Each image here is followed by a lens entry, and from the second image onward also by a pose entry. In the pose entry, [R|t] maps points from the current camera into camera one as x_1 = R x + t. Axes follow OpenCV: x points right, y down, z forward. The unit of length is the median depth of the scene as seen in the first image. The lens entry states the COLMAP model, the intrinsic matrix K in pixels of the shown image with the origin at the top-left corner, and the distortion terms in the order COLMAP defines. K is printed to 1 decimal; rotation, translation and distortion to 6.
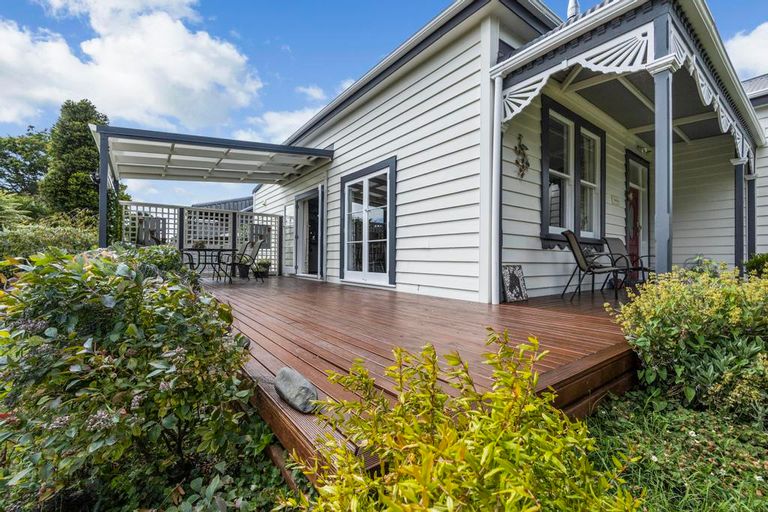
lens RADIAL K [[330.6, 0, 384.0], [0, 330.6, 256.0], [0, 0, 1]] dist [-0.001625, -0.000095]
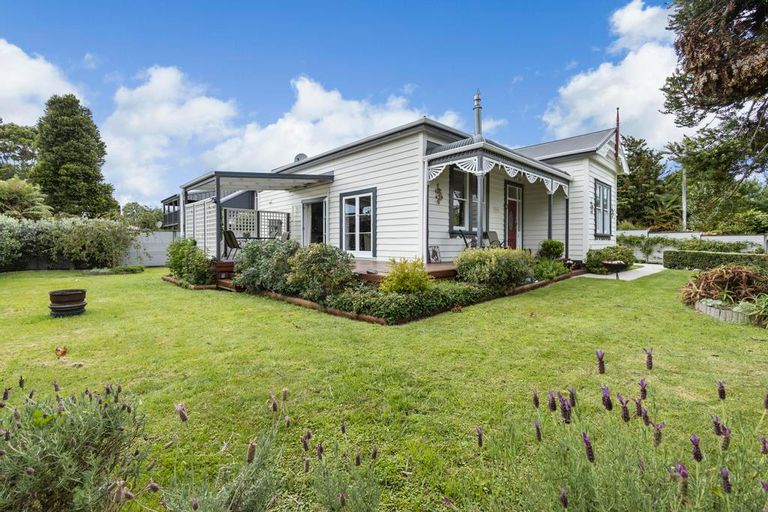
lens RADIAL K [[333.7, 0, 388.3], [0, 333.7, 238.9], [0, 0, 1]] dist [-0.001106, -0.000052]
pose [[0.990400, -0.004468, 0.138158, -0.153945], [0.004476, 0.999990, 0.000252, -0.015364], [-0.138158, 0.000369, 0.990410, -0.841313]]
